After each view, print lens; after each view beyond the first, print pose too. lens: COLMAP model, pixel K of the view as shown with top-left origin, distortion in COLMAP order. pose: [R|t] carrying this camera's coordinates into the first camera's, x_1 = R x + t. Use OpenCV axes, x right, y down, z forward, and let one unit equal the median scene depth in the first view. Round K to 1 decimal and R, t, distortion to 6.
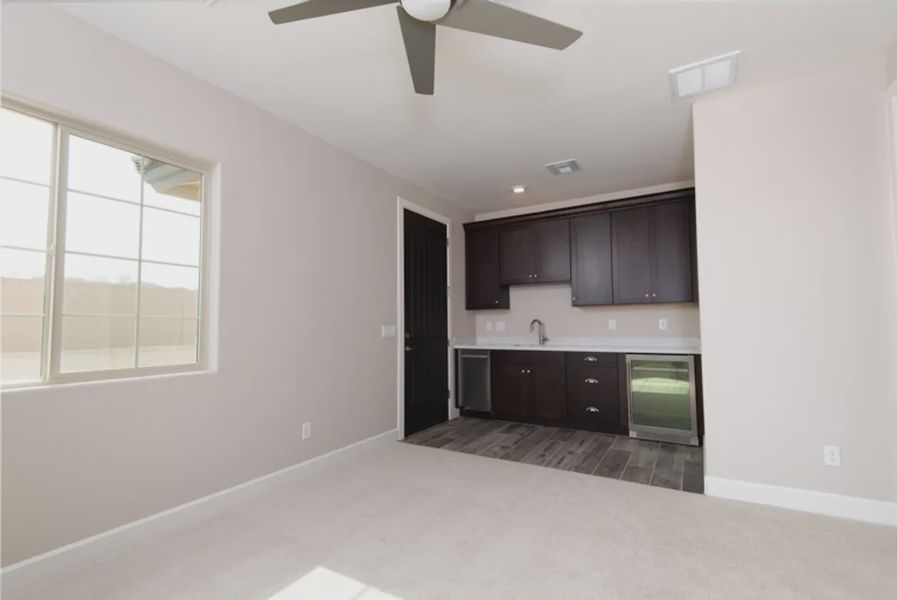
lens RADIAL K [[410.0, 0, 449.1], [0, 410.0, 301.7], [0, 0, 1]] dist [0.001153, 0.000044]
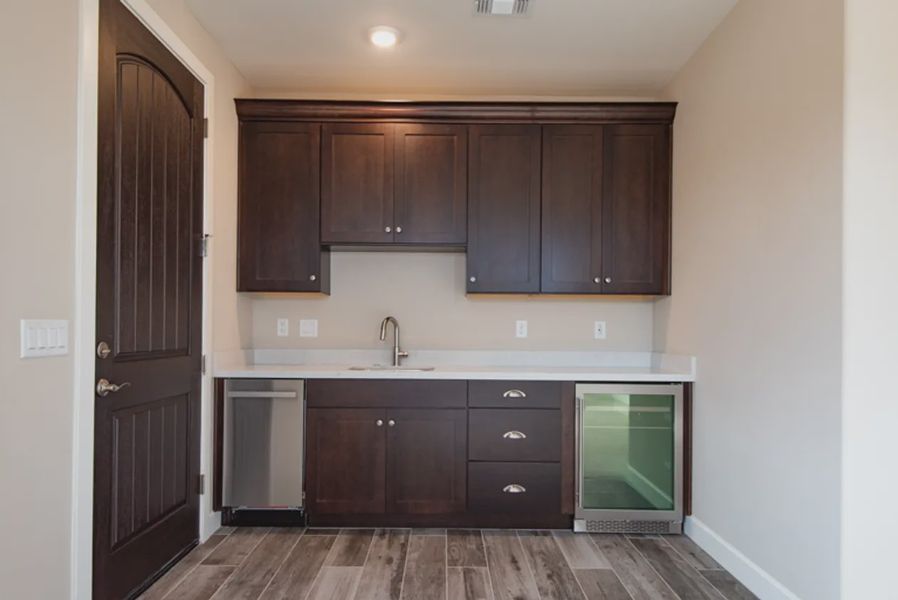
lens RADIAL K [[555.0, 0, 446.9], [0, 555.0, 323.9], [0, 0, 1]] dist [-0.001786, 0.000580]
pose [[0.855013, 0.021873, 0.518145, -0.088937], [-0.048419, 0.998113, 0.037763, 0.024313], [-0.516342, -0.057376, 0.854458, 0.396427]]
